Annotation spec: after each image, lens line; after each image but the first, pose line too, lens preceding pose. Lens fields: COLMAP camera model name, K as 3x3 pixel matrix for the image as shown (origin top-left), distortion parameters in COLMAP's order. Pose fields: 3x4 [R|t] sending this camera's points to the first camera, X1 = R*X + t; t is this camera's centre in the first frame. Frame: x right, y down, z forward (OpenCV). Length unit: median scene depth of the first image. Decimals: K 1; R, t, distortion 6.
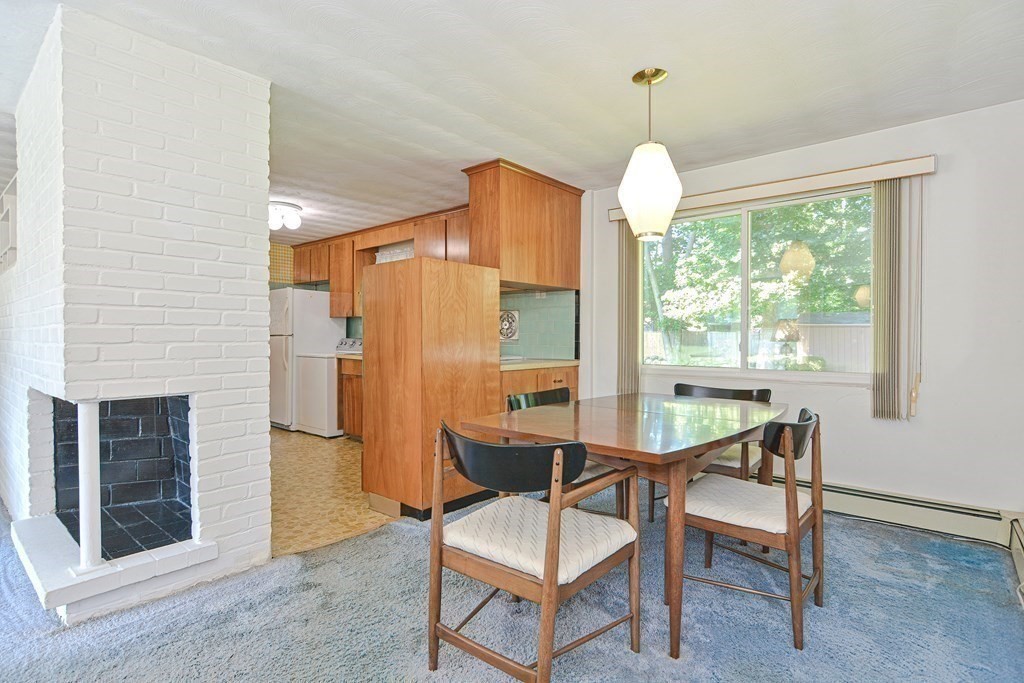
lens RADIAL K [[512.5, 0, 512.6], [0, 512.5, 341.8], [0, 0, 1]] dist [-0.015819, 0.005185]
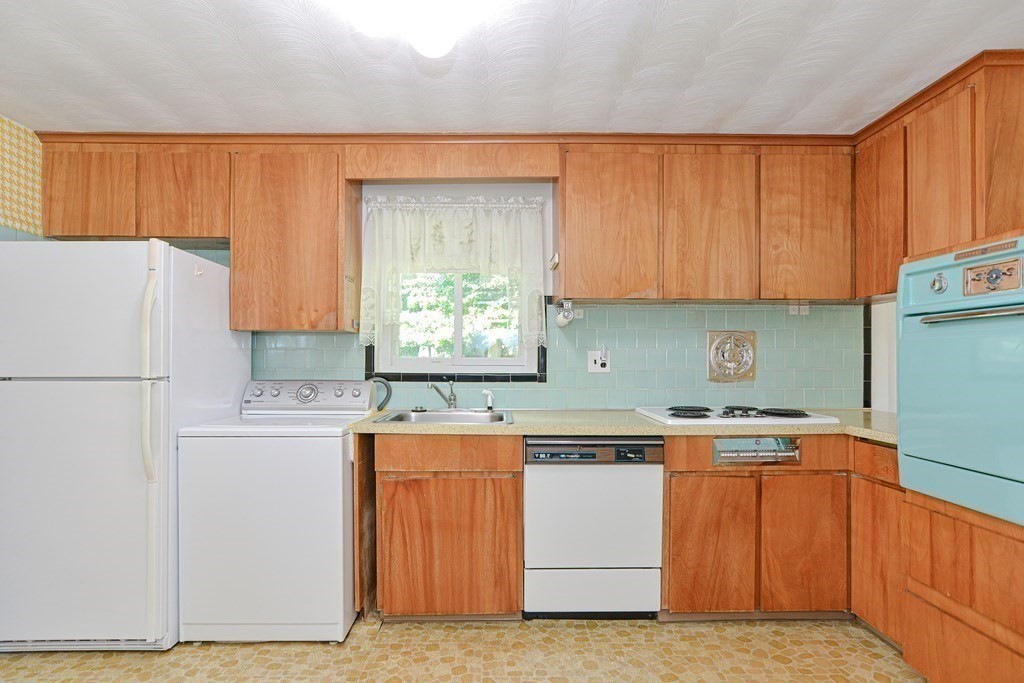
lens RADIAL K [[512.5, 0, 498.5], [0, 512.5, 362.8], [0, 0, 1]] dist [-0.015819, 0.005185]
pose [[0.757764, -0.004630, 0.652512, -0.523186], [0.007610, 0.999970, -0.001741, -0.021945], [-0.652484, 0.006285, 0.757777, 0.628181]]
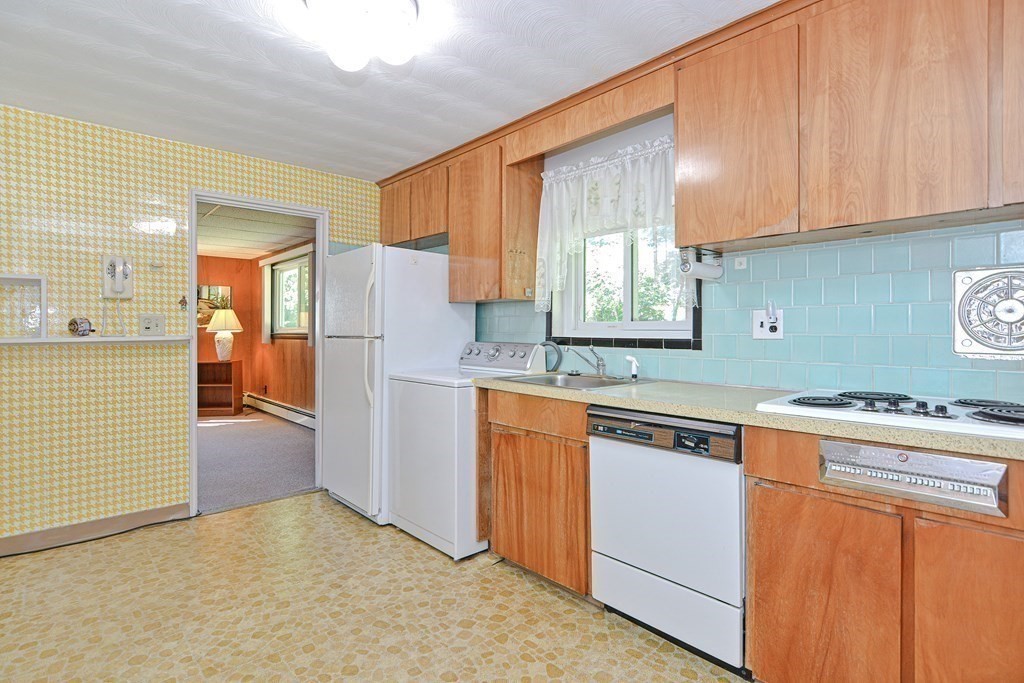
lens RADIAL K [[512.5, 0, 512.4], [0, 512.5, 332.9], [0, 0, 1]] dist [-0.015819, 0.005185]
pose [[0.992040, -0.000074, -0.125922, -0.254672], [-0.001042, 0.999961, -0.008792, -0.013218], [0.125917, 0.008854, 0.992001, 0.547067]]
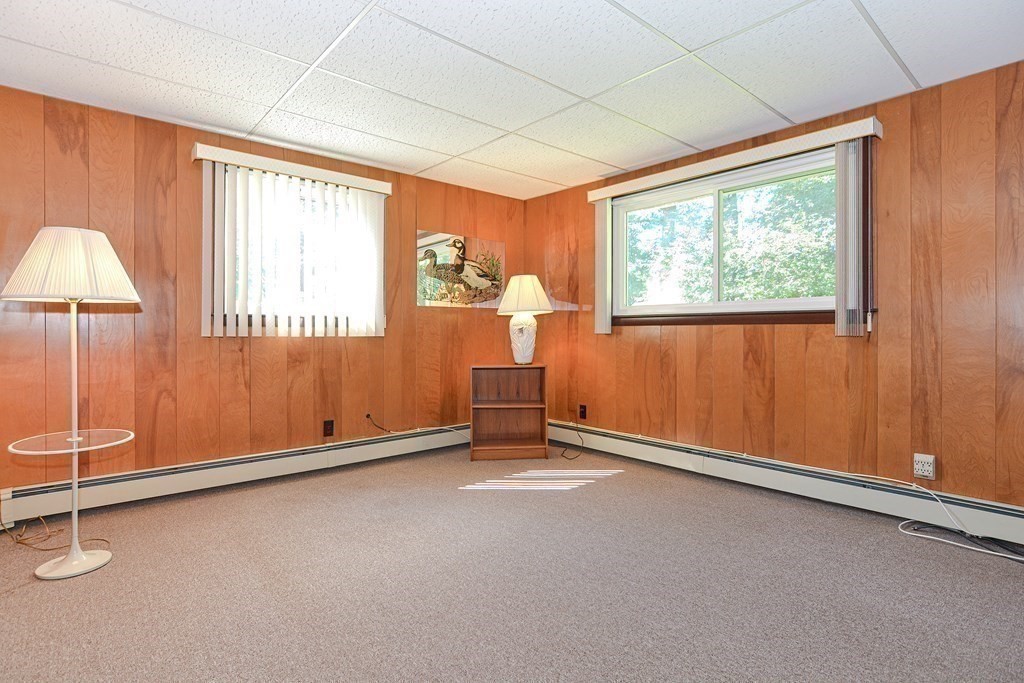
lens RADIAL K [[512.5, 0, 517.6], [0, 512.5, 335.4], [0, 0, 1]] dist [-0.015819, 0.005185]
pose [[0.989624, 0.000365, -0.143680, -1.047333], [-0.000620, 0.999998, -0.001725, 0.006572], [0.143679, 0.001797, 0.989623, 0.980974]]
